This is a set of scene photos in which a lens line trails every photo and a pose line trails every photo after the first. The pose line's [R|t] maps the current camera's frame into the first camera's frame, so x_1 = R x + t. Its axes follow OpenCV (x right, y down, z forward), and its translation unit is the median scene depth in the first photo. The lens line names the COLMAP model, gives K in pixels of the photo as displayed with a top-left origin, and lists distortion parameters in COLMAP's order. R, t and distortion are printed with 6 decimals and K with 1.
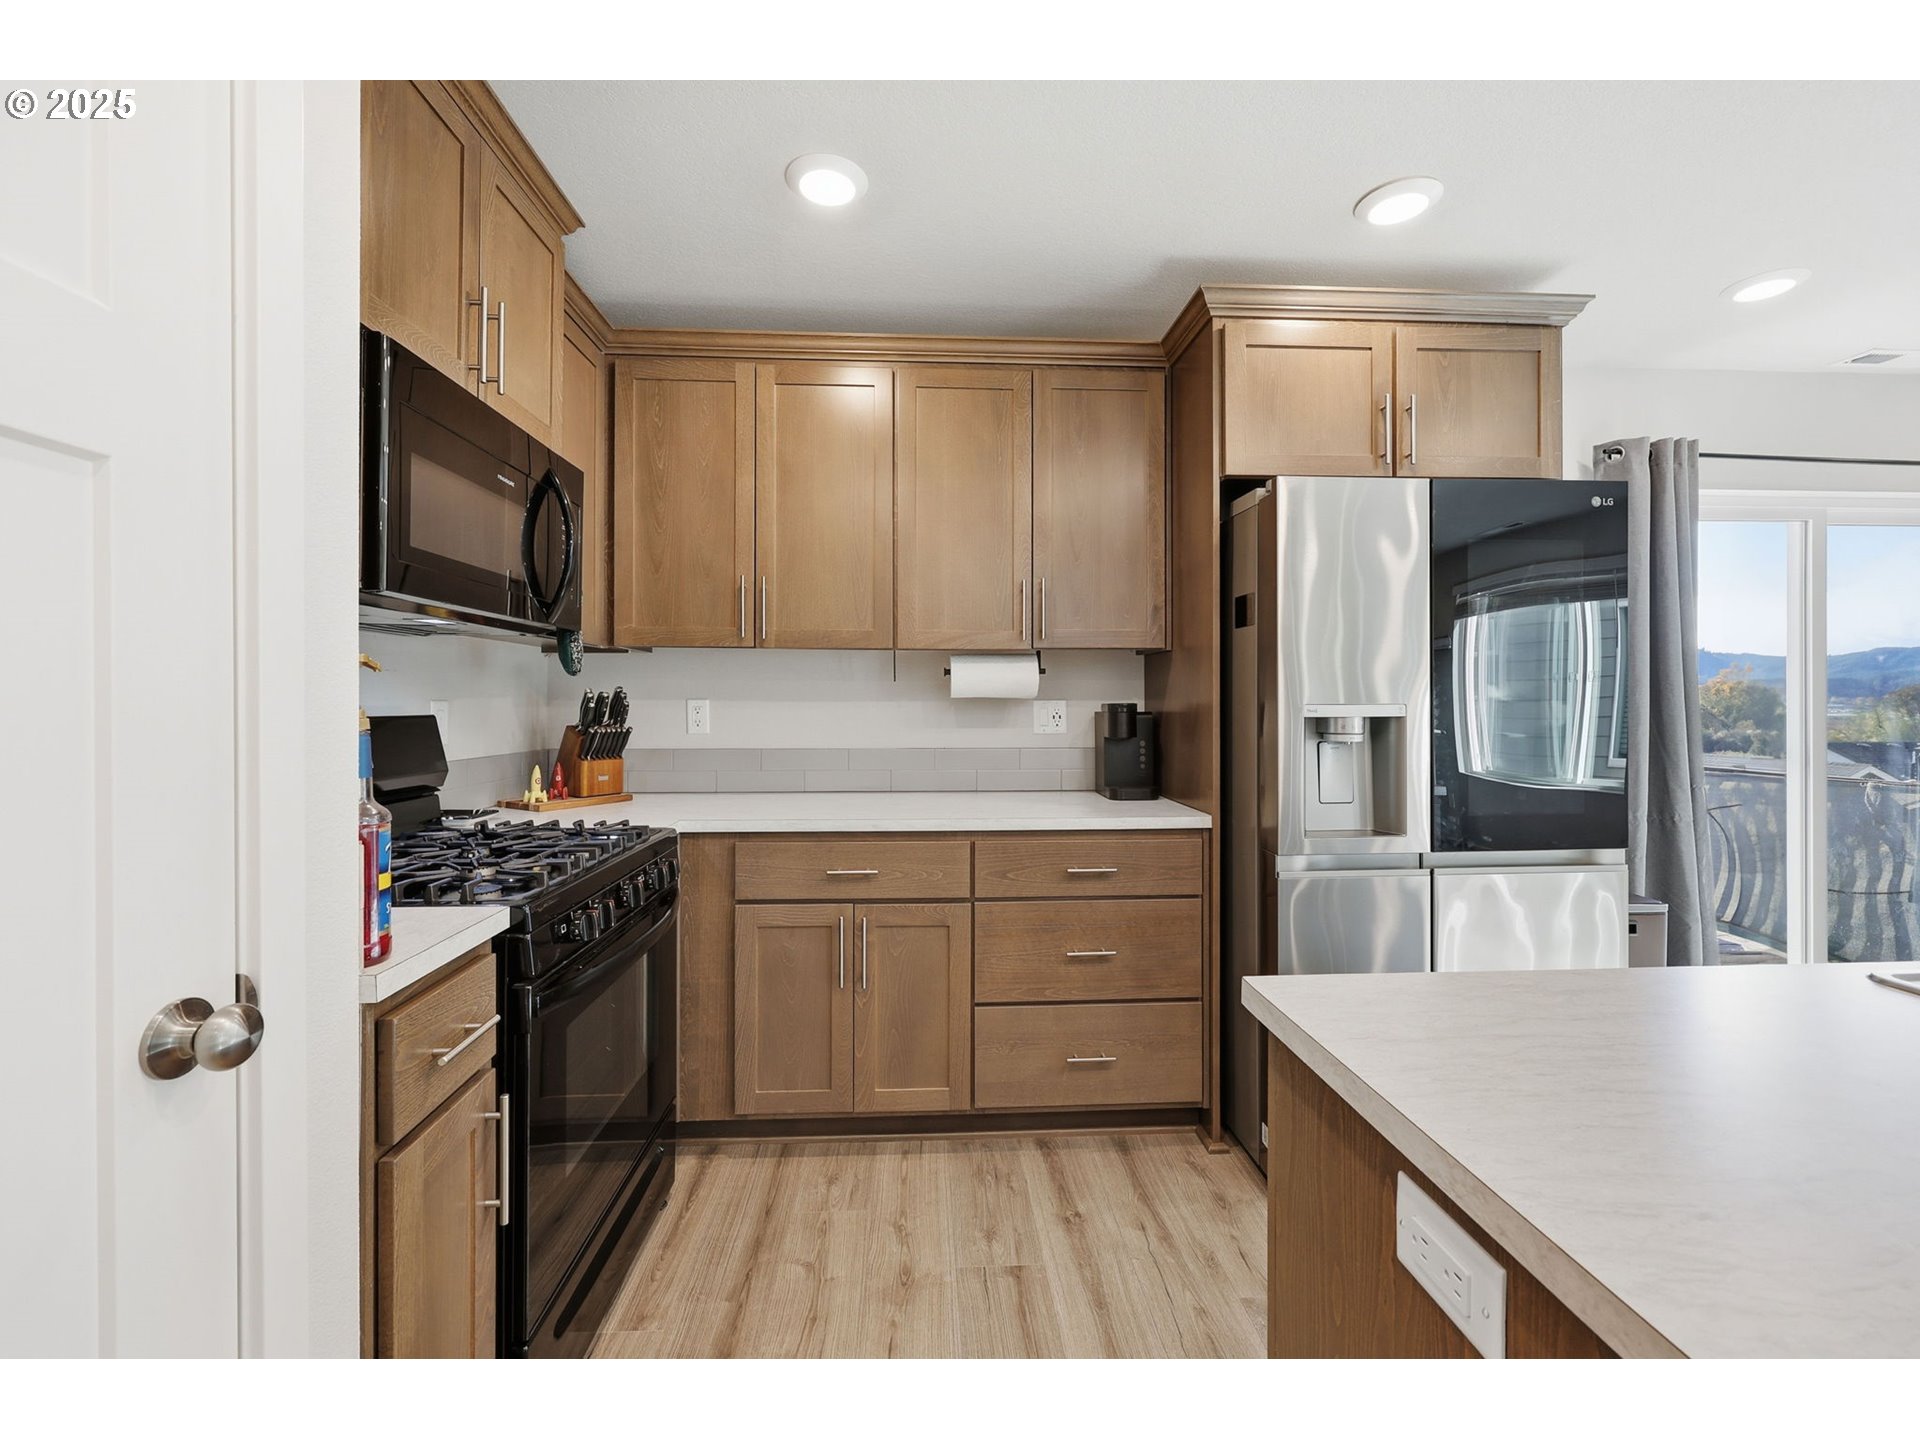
lens RADIAL K [[779.0, 0, 965.4], [0, 779.0, 704.8], [0, 0, 1]] dist [-0.003823, 0.000539]
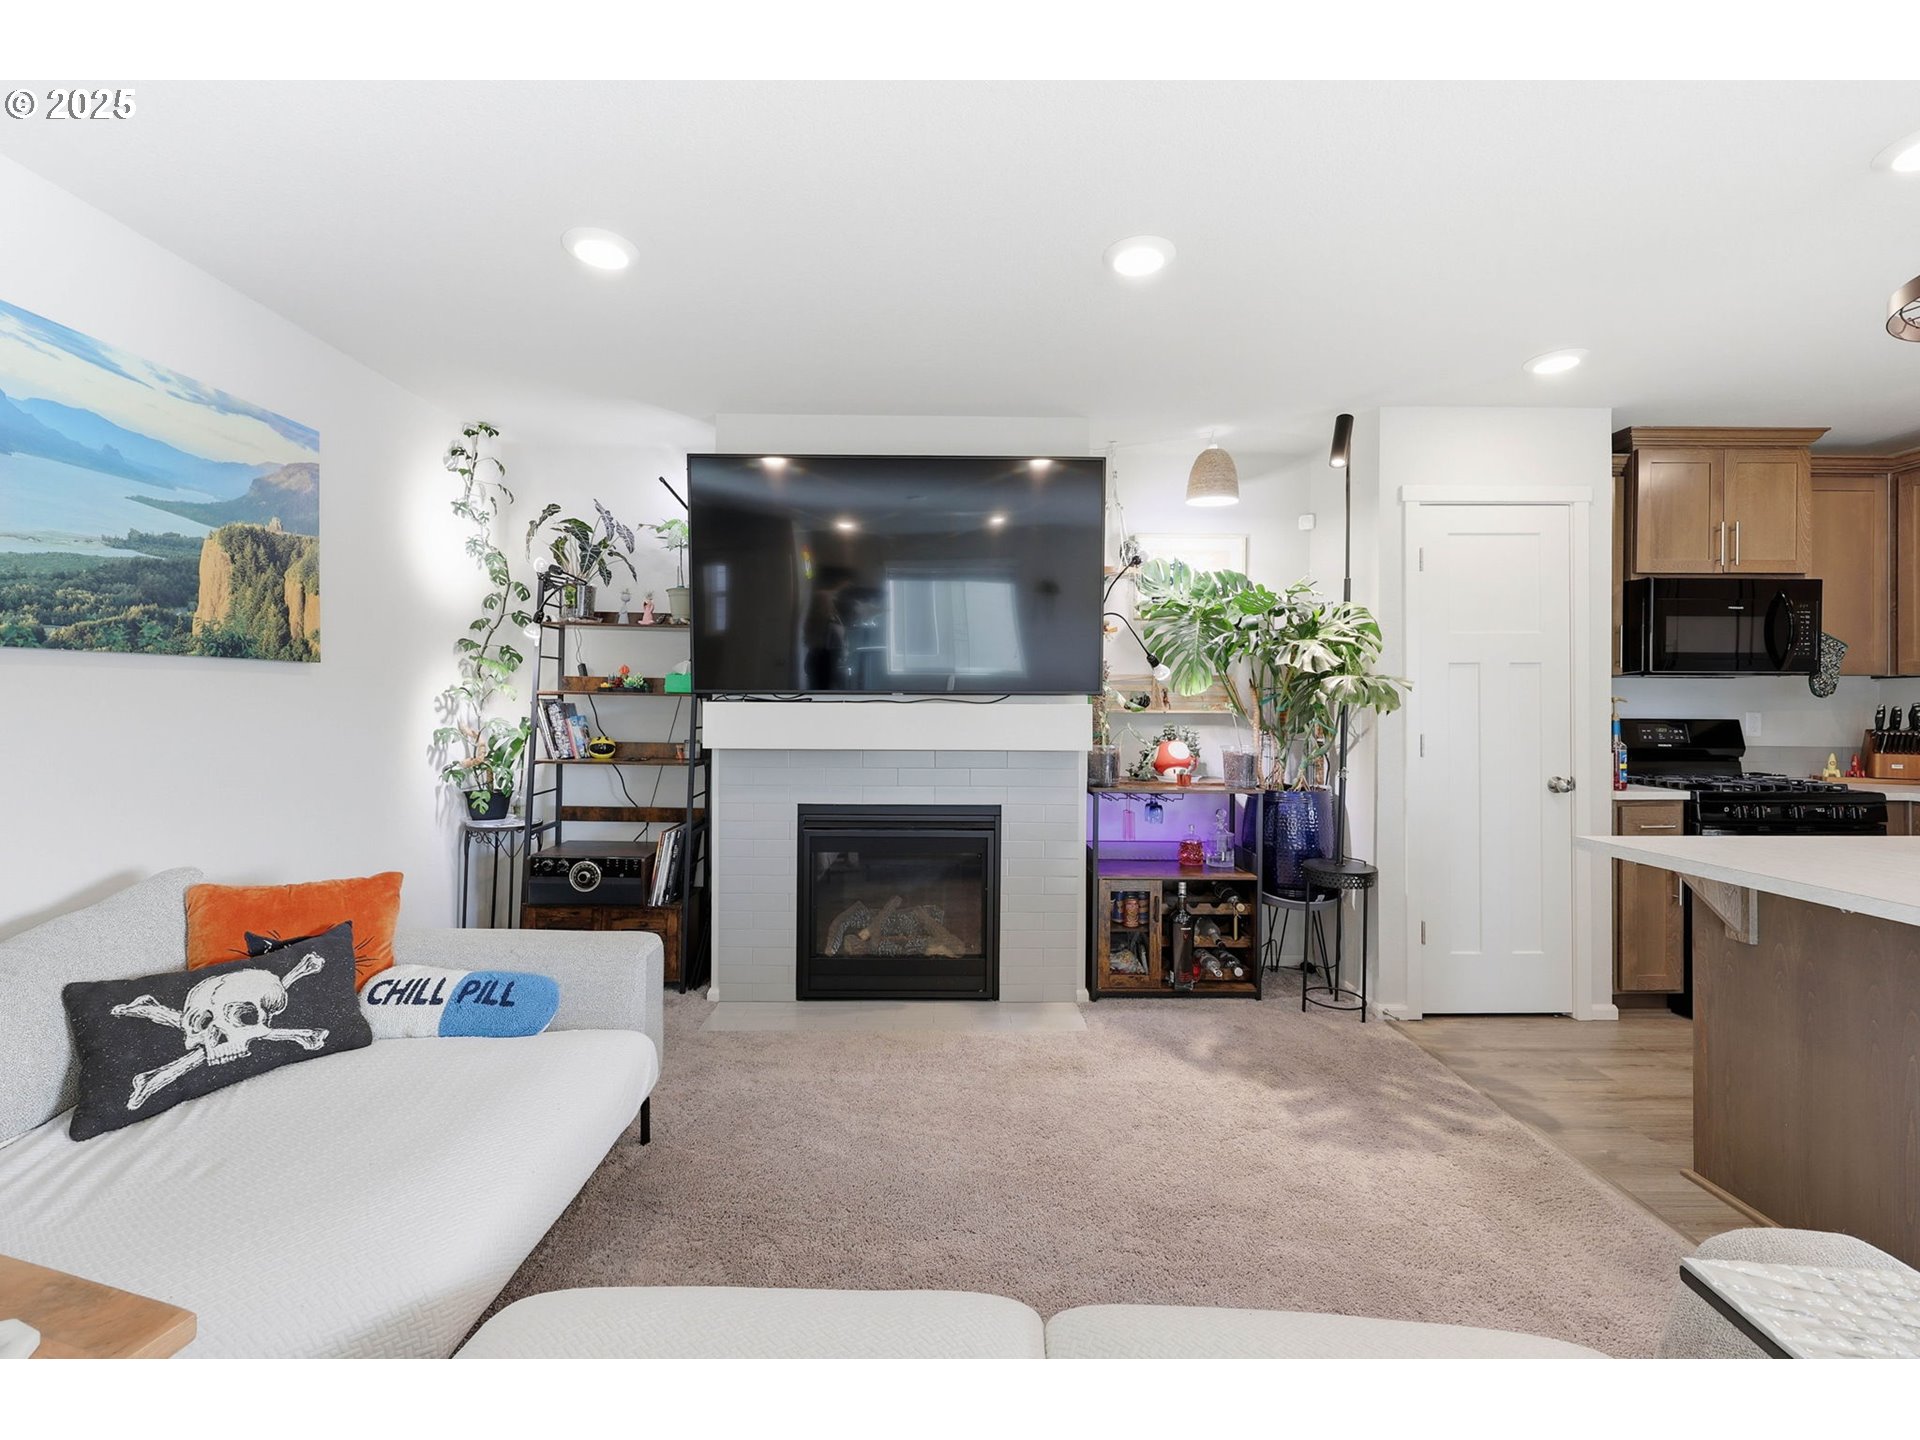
lens RADIAL K [[723.1, 0, 962.7], [0, 723.1, 707.7], [0, 0, 1]] dist [-0.000550, 0.000083]
pose [[-0.066759, -0.003961, -0.997761, 1.331502], [-0.008945, 0.999954, -0.003371, 0.007835], [0.997729, 0.008700, -0.066792, -0.846613]]
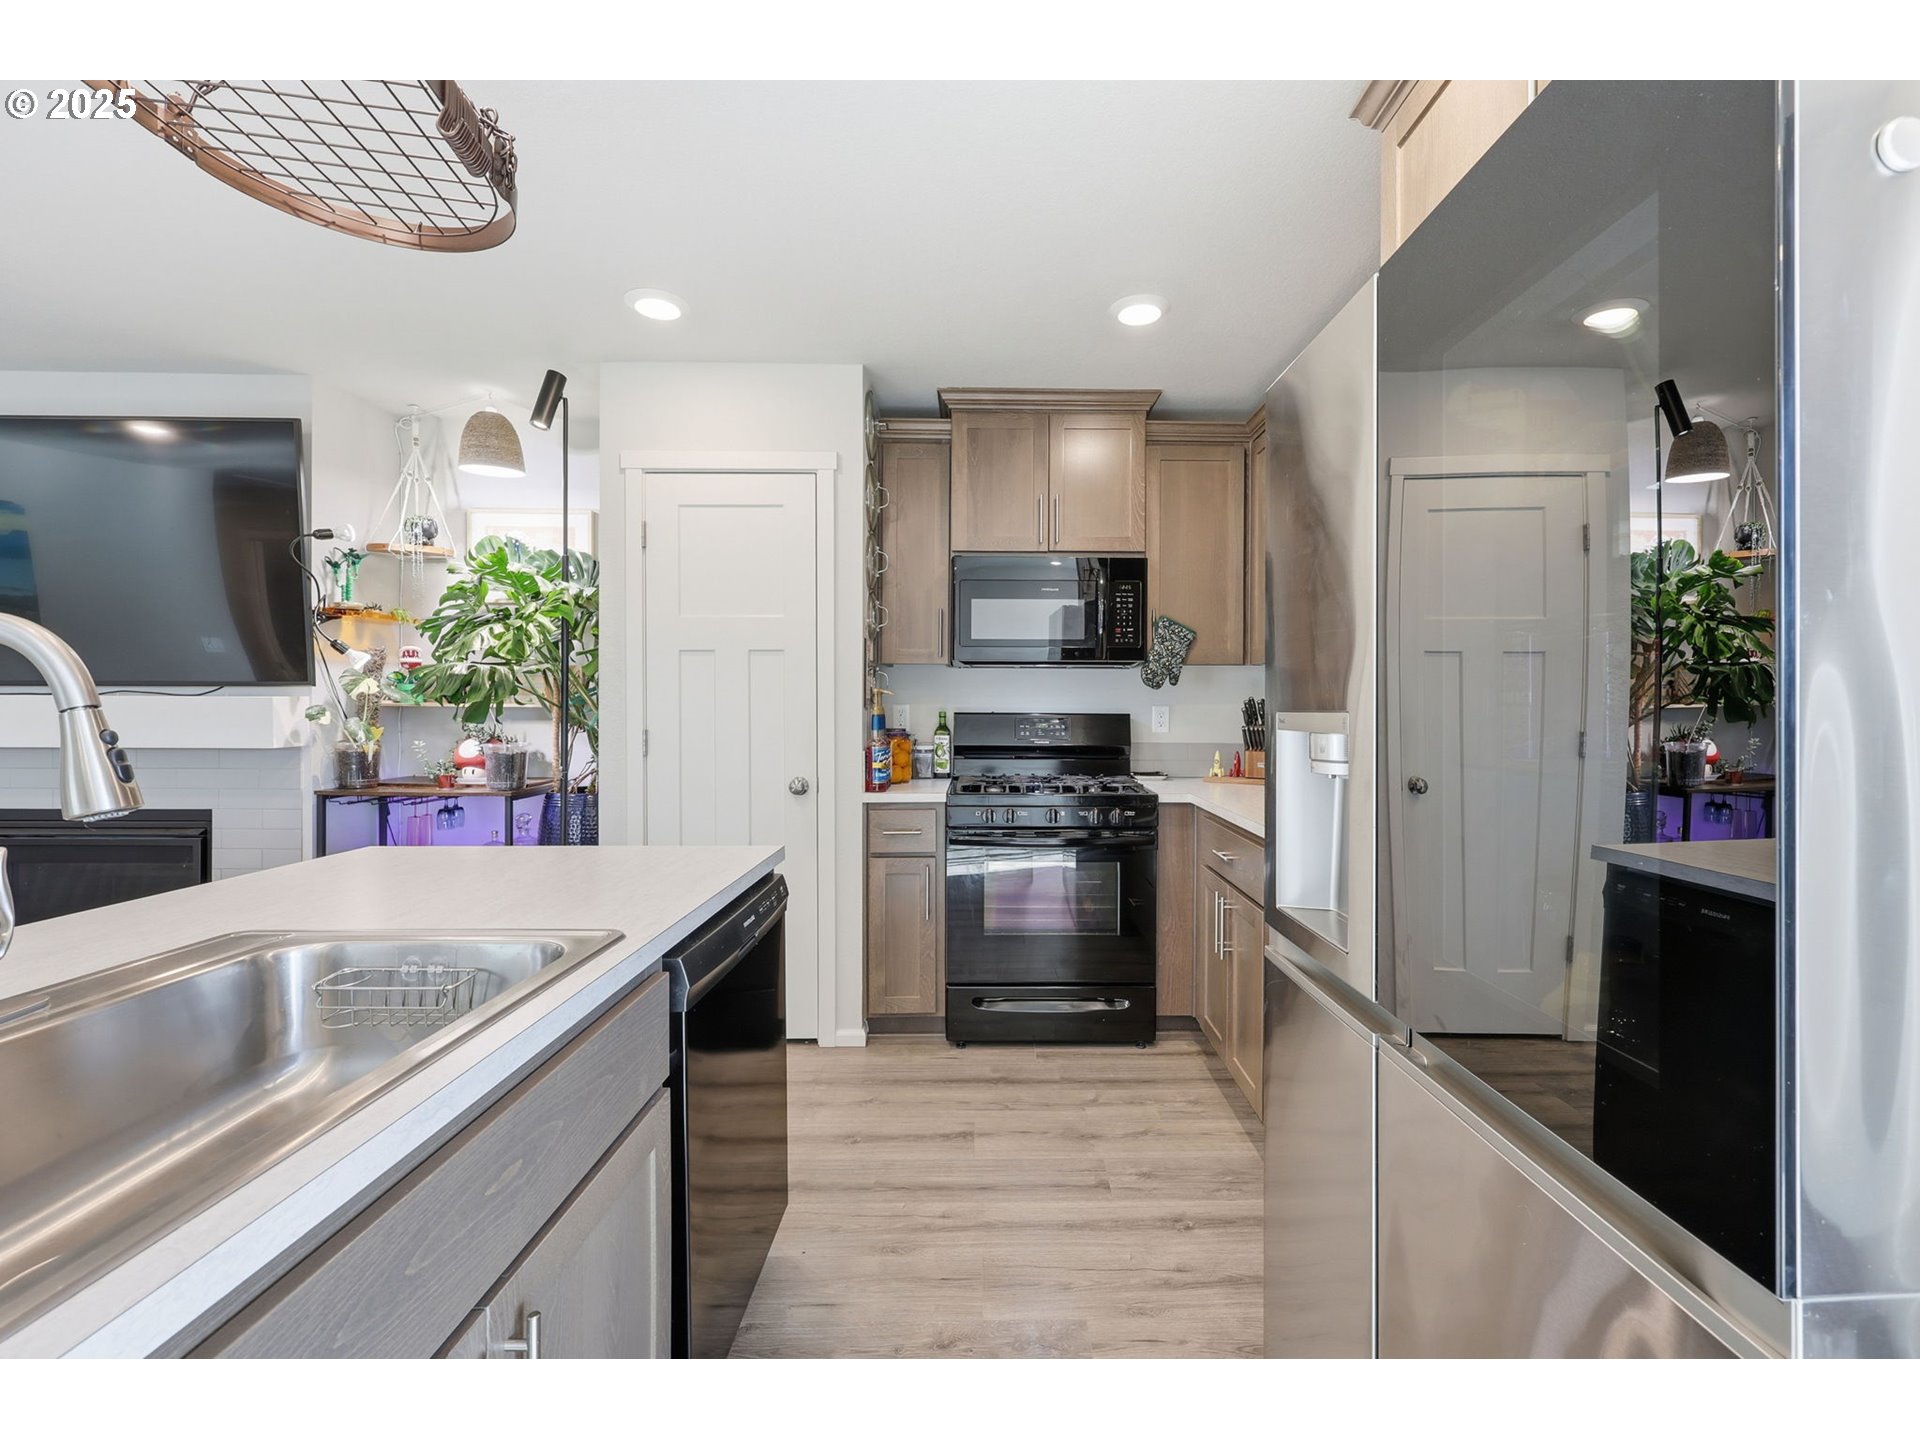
lens RADIAL K [[779.0, 0, 969.2], [0, 779.0, 713.1], [0, 0, 1]] dist [-0.003823, 0.000539]
pose [[-0.051007, 0.004738, -0.998687, 1.171246], [-0.008128, 0.999954, 0.005159, 0.006419], [0.998665, 0.008380, -0.050966, 0.796791]]
